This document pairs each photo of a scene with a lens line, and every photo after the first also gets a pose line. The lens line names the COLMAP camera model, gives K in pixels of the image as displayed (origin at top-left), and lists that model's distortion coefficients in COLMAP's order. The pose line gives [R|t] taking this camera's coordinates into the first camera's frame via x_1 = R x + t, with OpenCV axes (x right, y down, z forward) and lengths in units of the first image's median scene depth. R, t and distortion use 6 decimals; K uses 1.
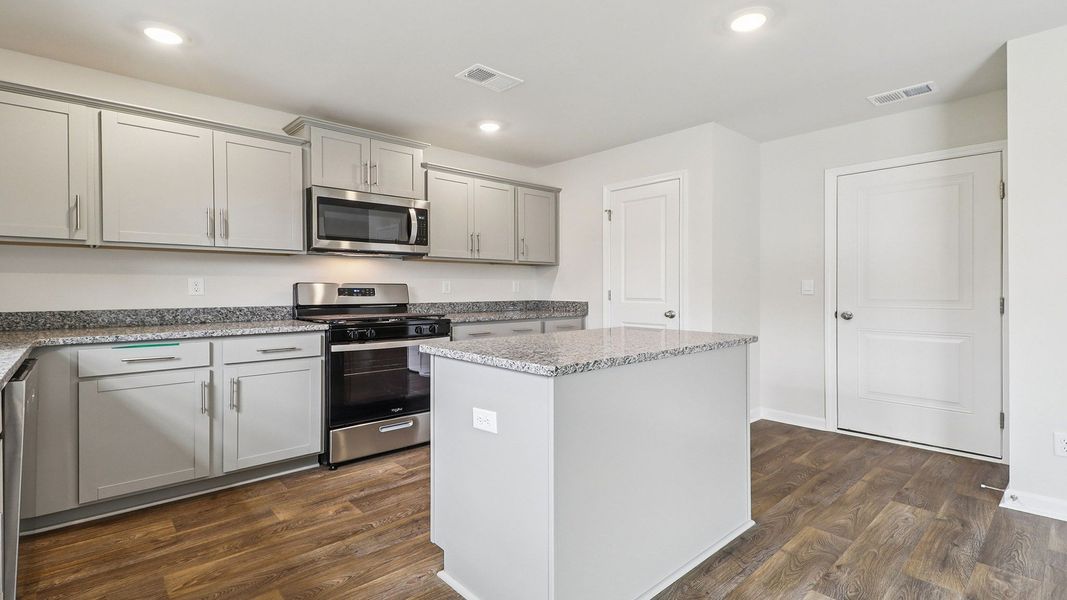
lens RADIAL K [[490.2, 0, 529.6], [0, 490.2, 292.9], [0, 0, 1]] dist [0.023136, -0.012020]
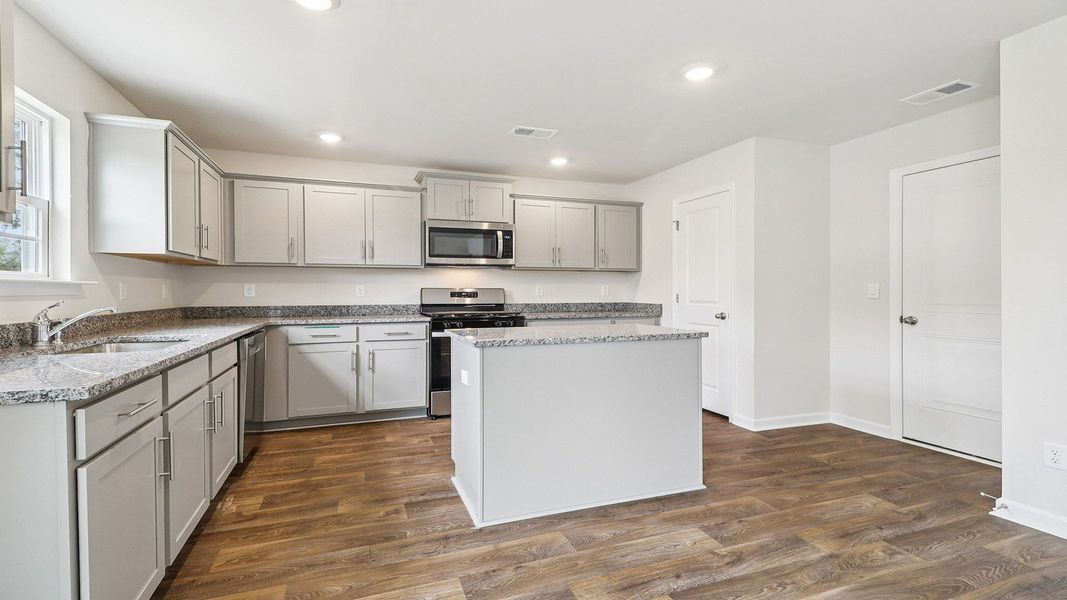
lens RADIAL K [[490.2, 0, 529.6], [0, 490.2, 292.9], [0, 0, 1]] dist [0.023136, -0.012020]
pose [[0.927690, 0.000749, -0.373349, 0.370245], [-0.002811, 0.999984, -0.004977, -0.000553], [0.373340, 0.005666, 0.927677, -0.202663]]
